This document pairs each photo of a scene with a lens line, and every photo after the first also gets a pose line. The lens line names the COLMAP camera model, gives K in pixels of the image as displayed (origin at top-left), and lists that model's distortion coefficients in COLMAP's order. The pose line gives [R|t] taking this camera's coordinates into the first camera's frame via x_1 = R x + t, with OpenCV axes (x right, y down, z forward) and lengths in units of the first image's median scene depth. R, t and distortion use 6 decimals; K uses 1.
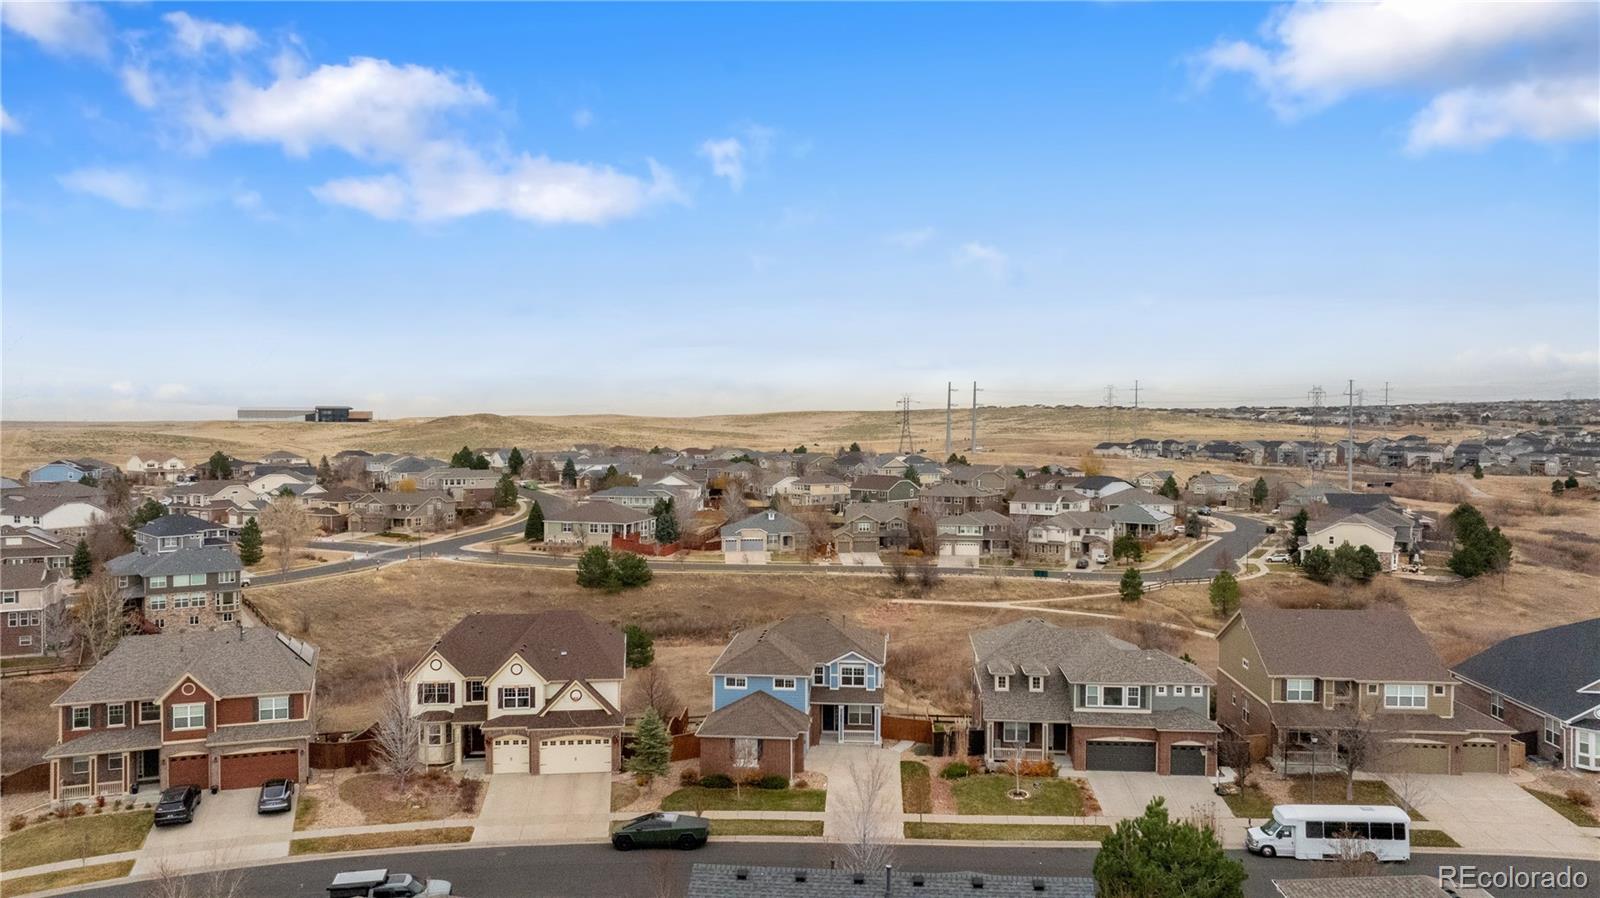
lens RADIAL K [[1135.7, 0, 800.0], [0, 1135.7, 449.0], [0, 0, 1]] dist [-0.023290, -0.003687]
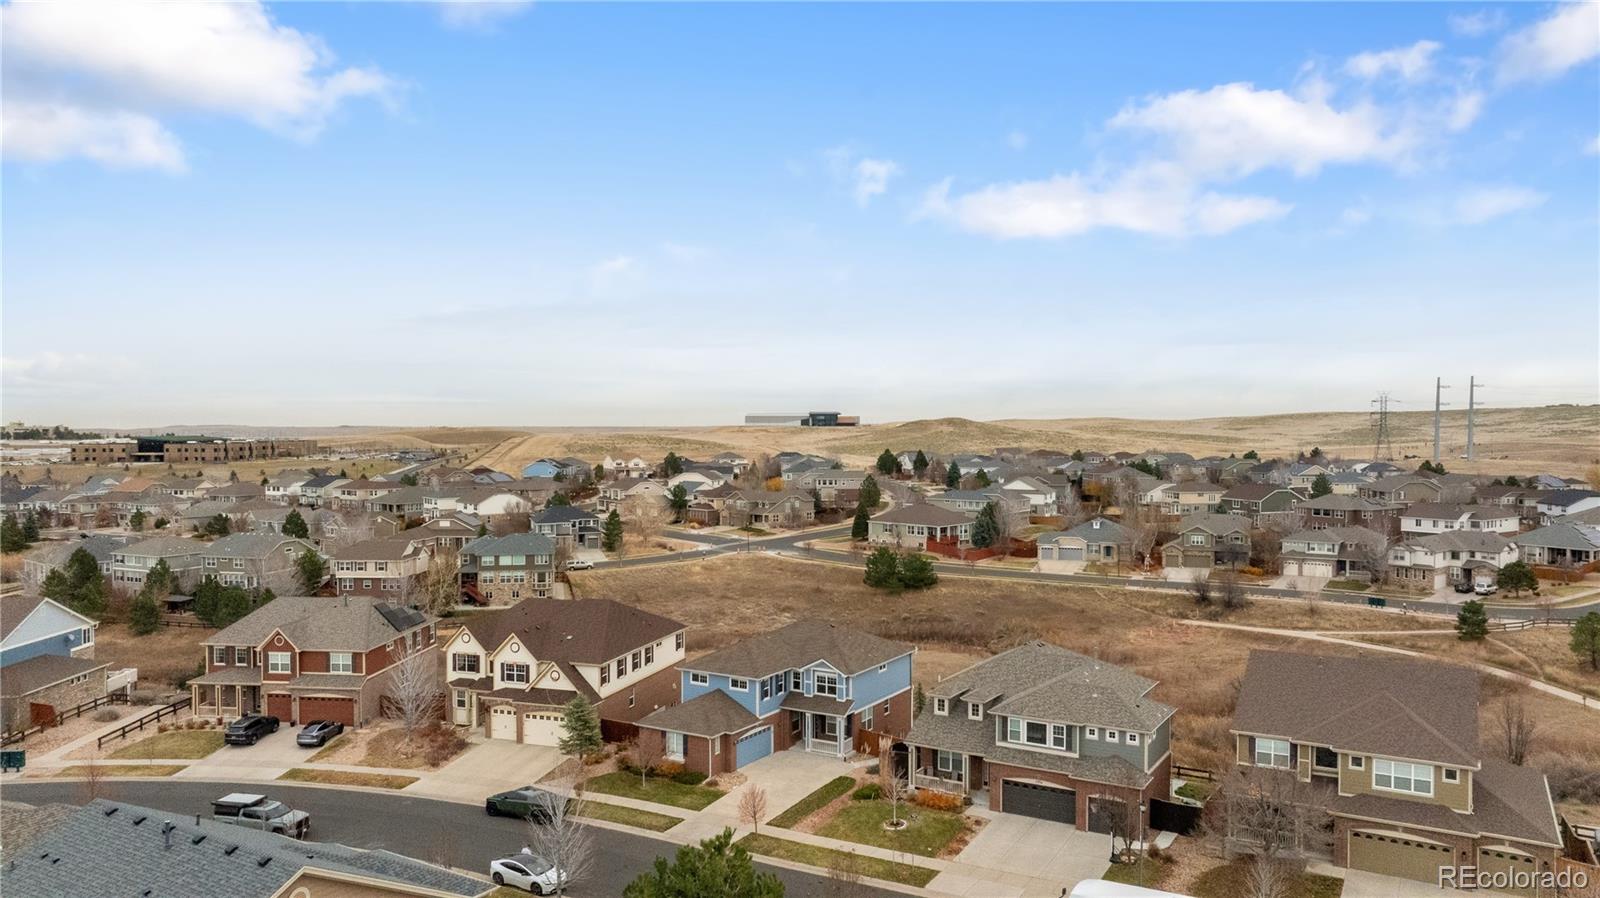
lens RADIAL K [[1135.7, 0, 800.0], [0, 1135.7, 449.0], [0, 0, 1]] dist [-0.023290, -0.003687]
pose [[0.897186, 0.005163, -0.441623, 0.456106], [-0.006540, 0.999977, -0.001597, -0.001500], [0.441604, 0.004321, 0.897200, 0.110513]]
